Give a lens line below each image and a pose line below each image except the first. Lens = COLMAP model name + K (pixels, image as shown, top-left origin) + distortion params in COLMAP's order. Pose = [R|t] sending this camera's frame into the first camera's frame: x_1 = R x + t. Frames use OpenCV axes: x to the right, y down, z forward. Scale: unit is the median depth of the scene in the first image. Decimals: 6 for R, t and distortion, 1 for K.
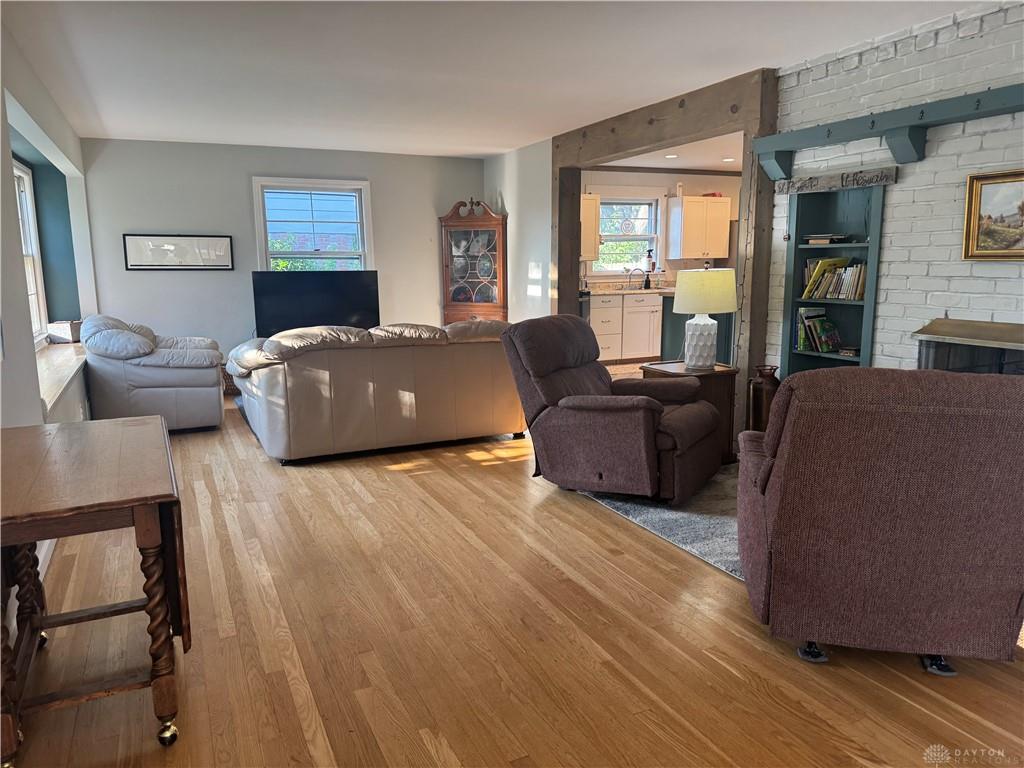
lens RADIAL K [[715.7, 0, 512.0], [0, 715.7, 384.0], [0, 0, 1]] dist [0.115935, -0.145632]
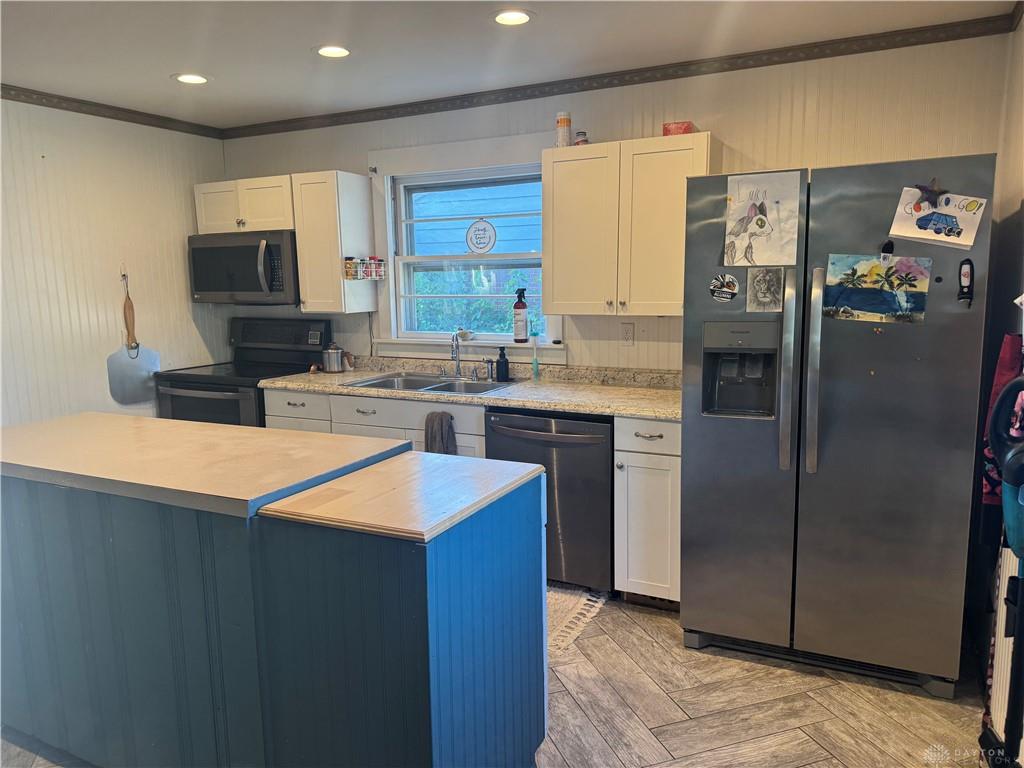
lens RADIAL K [[715.7, 0, 512.0], [0, 715.7, 384.0], [0, 0, 1]] dist [0.115935, -0.145632]
pose [[0.609583, 0.118784, -0.783772, 1.078636], [-0.128100, 0.990476, 0.050480, -0.317671], [0.782304, 0.069630, 0.618993, 1.555536]]
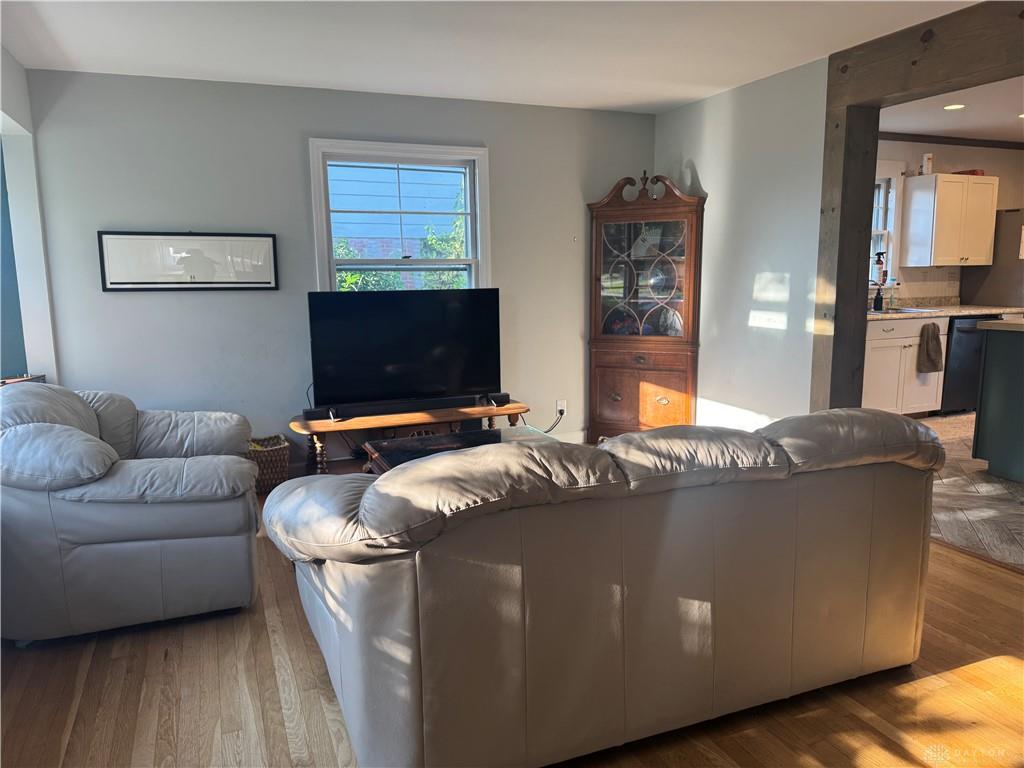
lens RADIAL K [[715.7, 0, 512.0], [0, 715.7, 384.0], [0, 0, 1]] dist [0.115935, -0.145632]
pose [[0.998903, 0.003717, -0.046679, -0.249146], [-0.004286, 0.999918, -0.012089, -0.112502], [0.046630, 0.012276, 0.998837, 0.634577]]
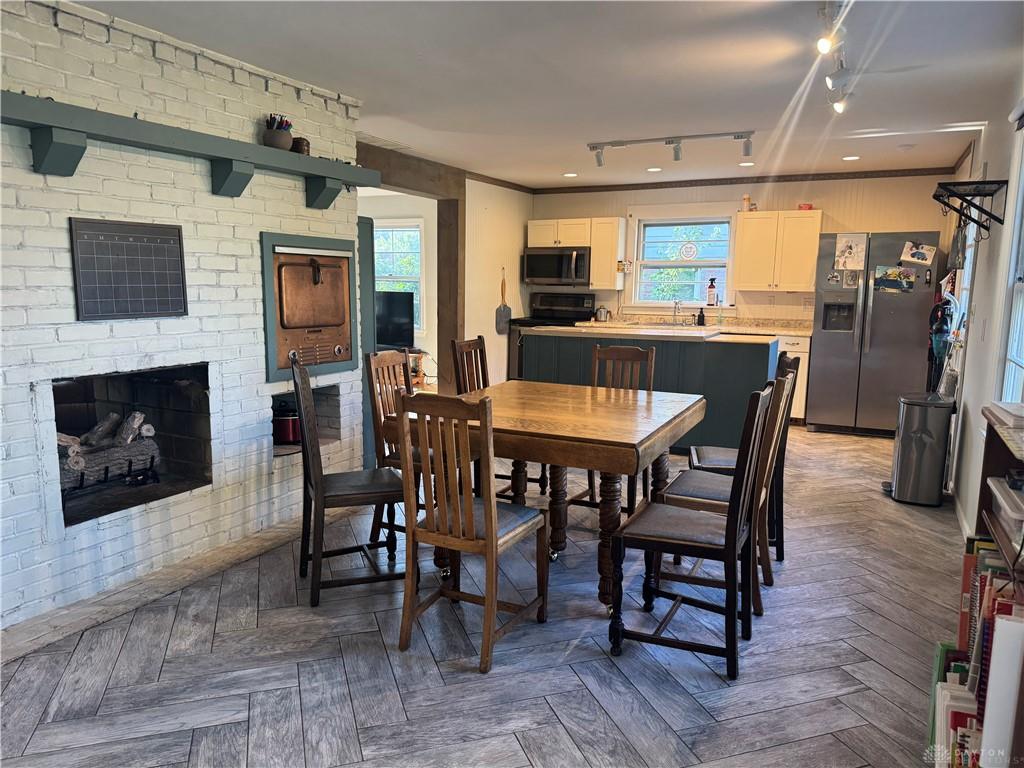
lens RADIAL K [[720.3, 0, 511.9], [0, 720.3, 388.8], [0, 0, 1]] dist [0.110277, -0.163812]
pose [[0.601655, 0.141400, -0.786141, 1.499751], [-0.151007, 0.986594, 0.061885, -0.166324], [0.784352, 0.081479, 0.614941, 0.681726]]
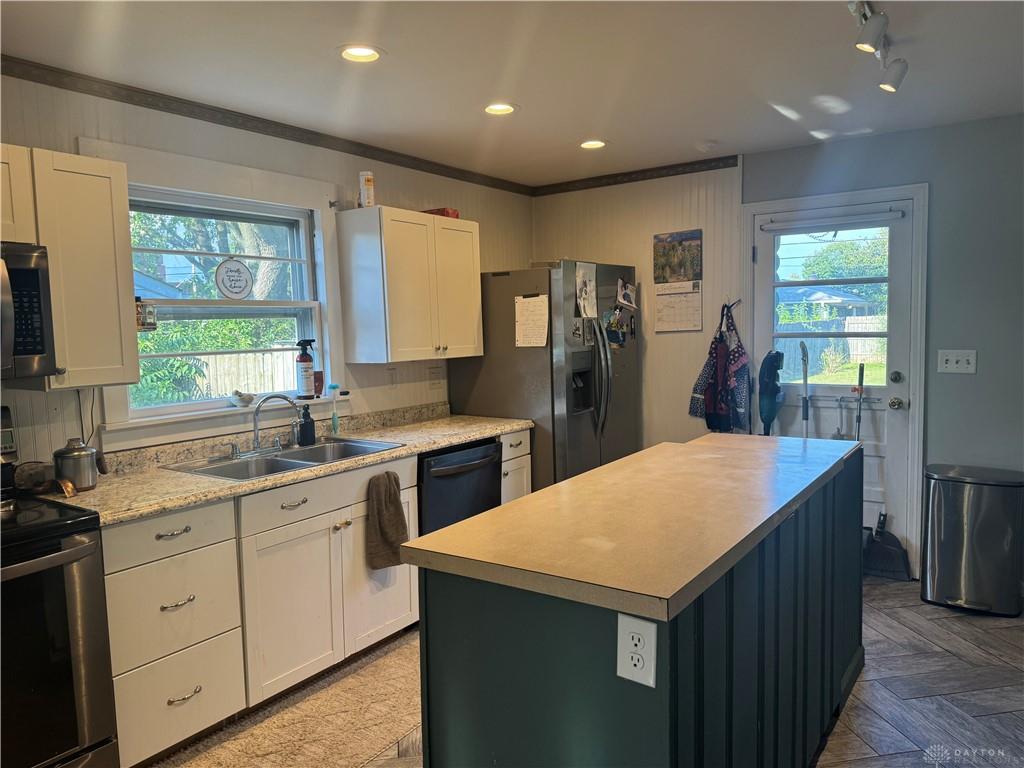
lens RADIAL K [[720.3, 0, 511.9], [0, 720.3, 388.8], [0, 0, 1]] dist [0.110277, -0.163812]
pose [[0.873488, -0.052941, 0.483959, 0.210917], [0.097214, 0.993017, -0.066833, -0.261682], [-0.477041, 0.105426, 0.872535, 1.297135]]
